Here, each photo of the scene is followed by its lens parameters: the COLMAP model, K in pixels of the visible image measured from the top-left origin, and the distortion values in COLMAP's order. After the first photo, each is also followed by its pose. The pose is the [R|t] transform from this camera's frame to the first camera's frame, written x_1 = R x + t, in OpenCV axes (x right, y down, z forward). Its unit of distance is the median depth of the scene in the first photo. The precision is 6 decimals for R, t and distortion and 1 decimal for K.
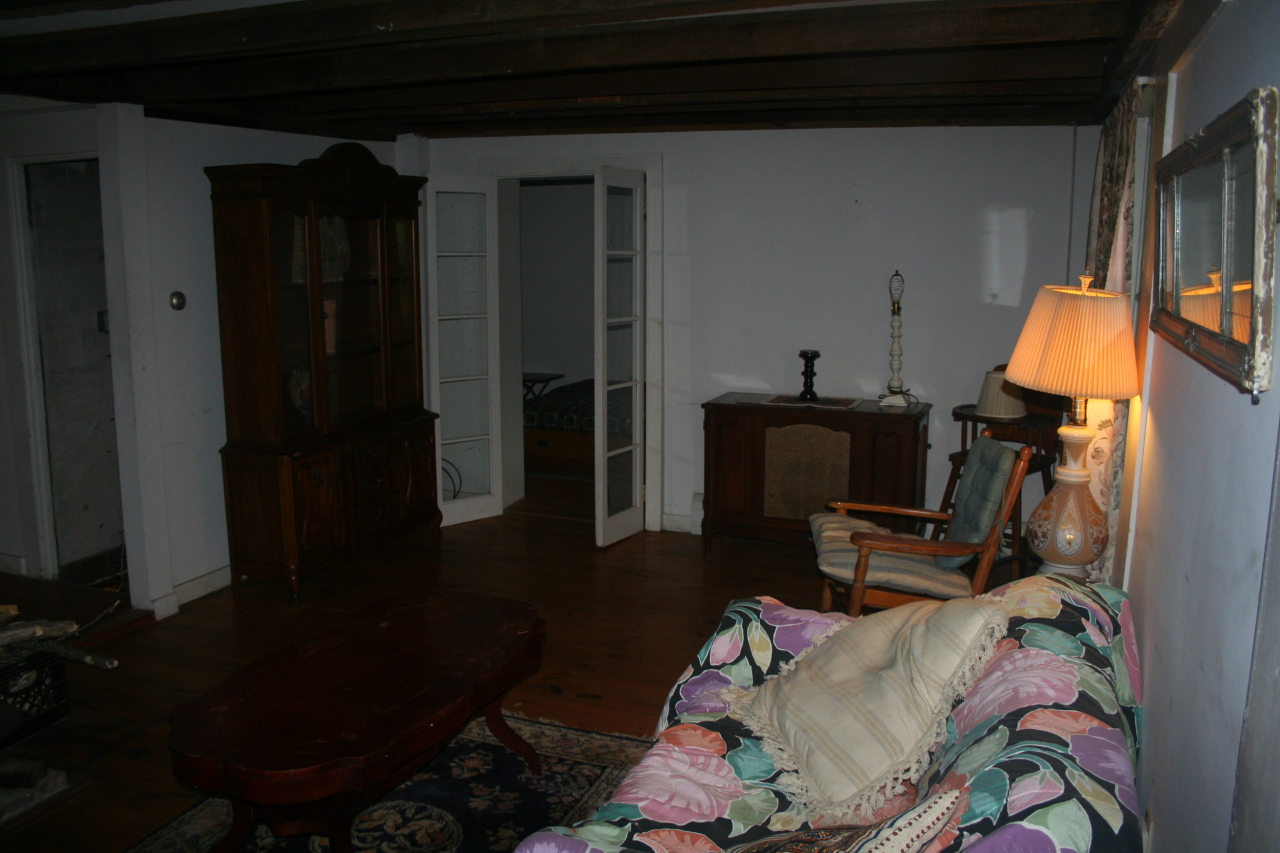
lens RADIAL K [[1046.6, 0, 640.0], [0, 1046.6, 426.5], [0, 0, 1]] dist [-0.039579, 0.001585]
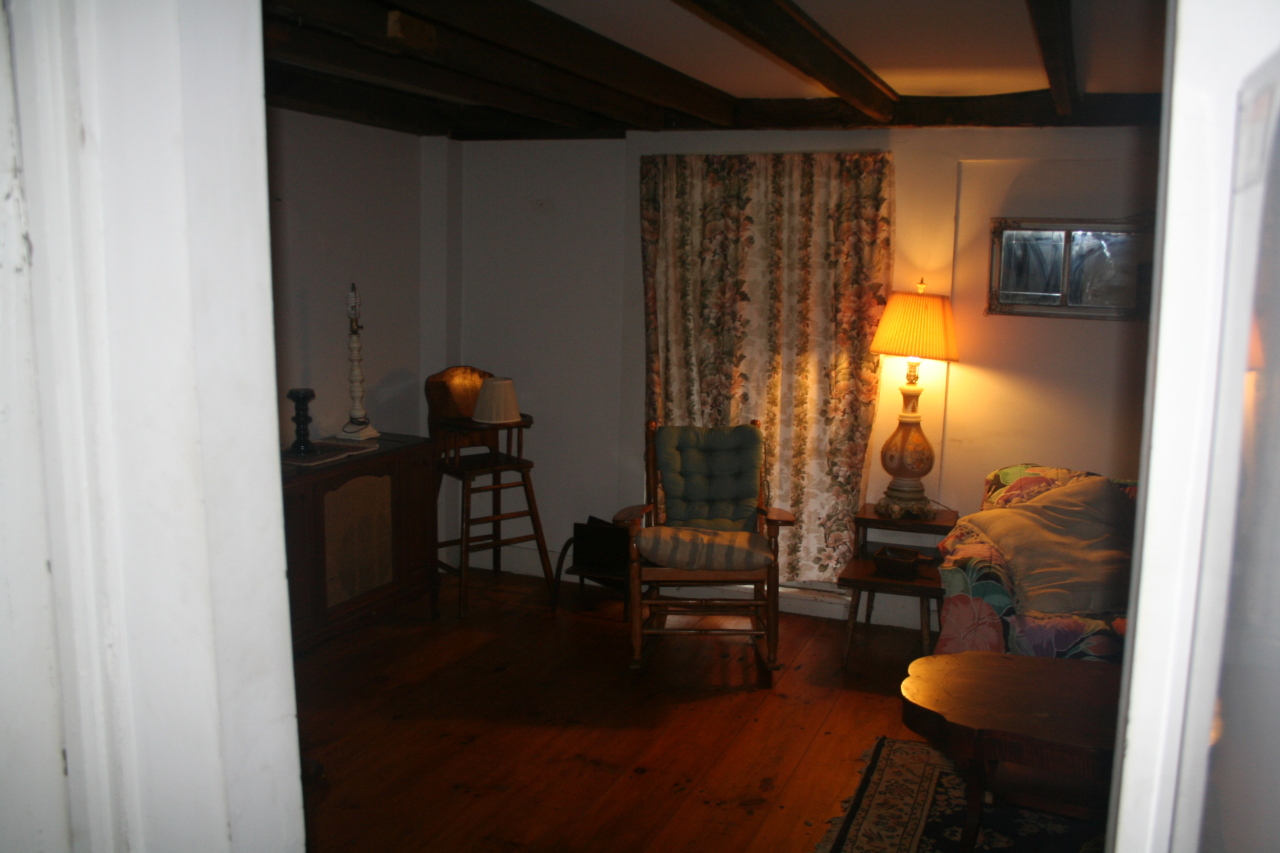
lens RADIAL K [[1046.6, 0, 640.0], [0, 1046.6, 426.5], [0, 0, 1]] dist [-0.039579, 0.001585]
pose [[0.010476, -0.154744, 0.987899, -0.620933], [0.136538, 0.978921, 0.151890, -0.131352], [-0.990579, 0.133294, 0.031383, 0.744485]]
